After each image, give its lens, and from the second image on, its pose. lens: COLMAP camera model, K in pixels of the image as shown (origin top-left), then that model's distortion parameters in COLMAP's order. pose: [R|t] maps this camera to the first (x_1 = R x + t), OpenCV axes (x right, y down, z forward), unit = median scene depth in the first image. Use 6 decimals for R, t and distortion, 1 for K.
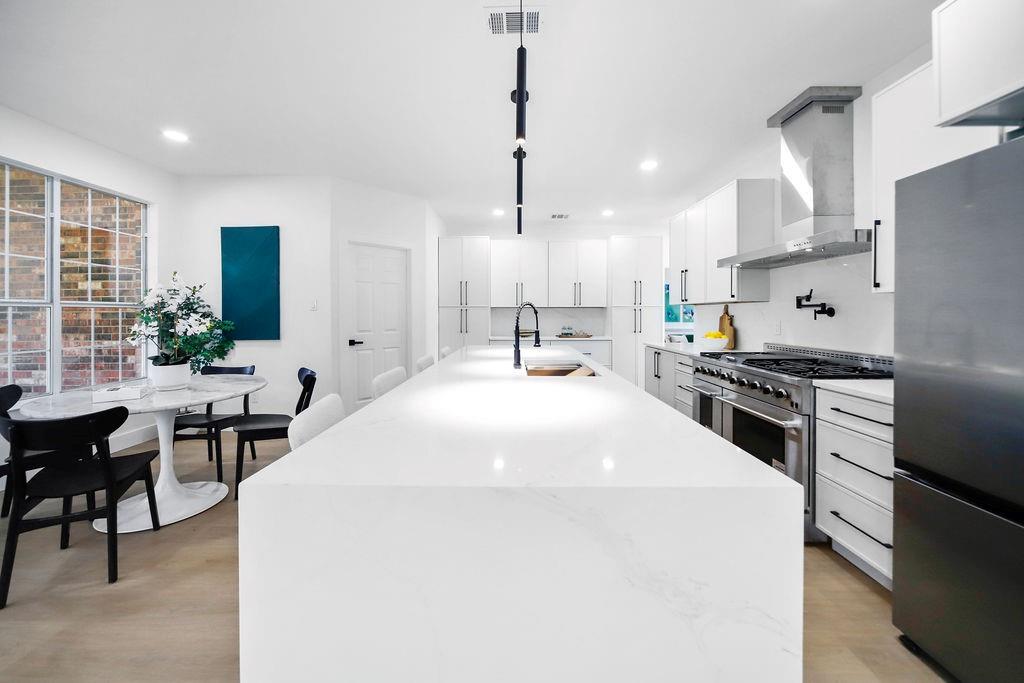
lens RADIAL K [[372.6, 0, 510.1], [0, 372.6, 307.7], [0, 0, 1]] dist [0.000928, 0.000131]
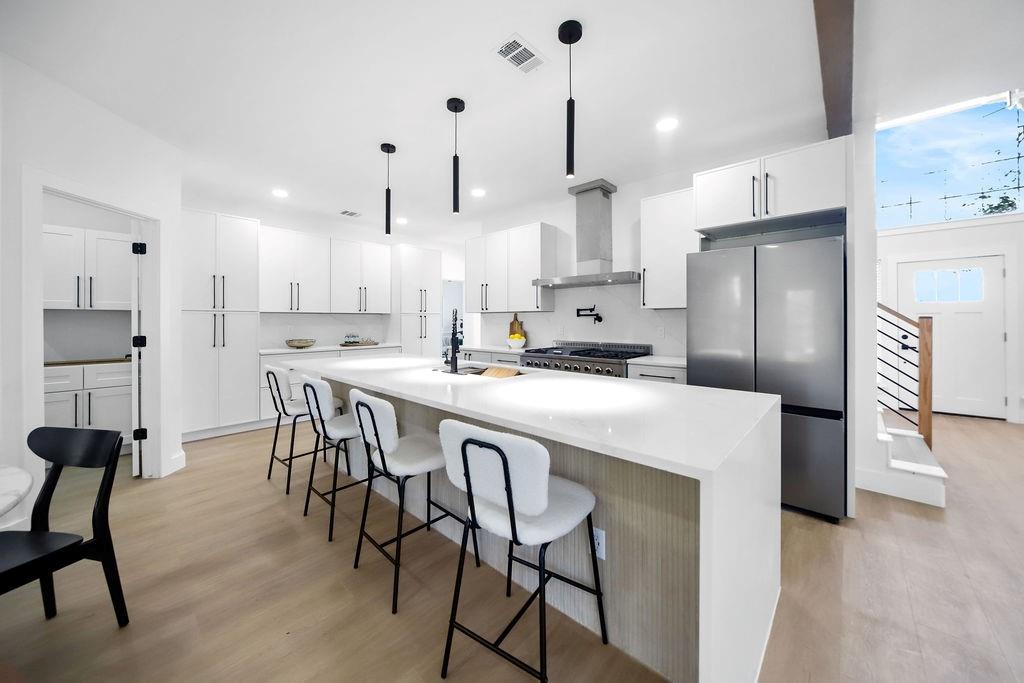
lens RADIAL K [[374.2, 0, 511.6], [0, 374.2, 316.2], [0, 0, 1]] dist [-0.001262, -0.000042]
pose [[0.667389, 0.008148, 0.744664, -0.377779], [-0.011592, 0.999933, -0.000551, 0.002513], [-0.744619, -0.008265, 0.667439, 0.123575]]
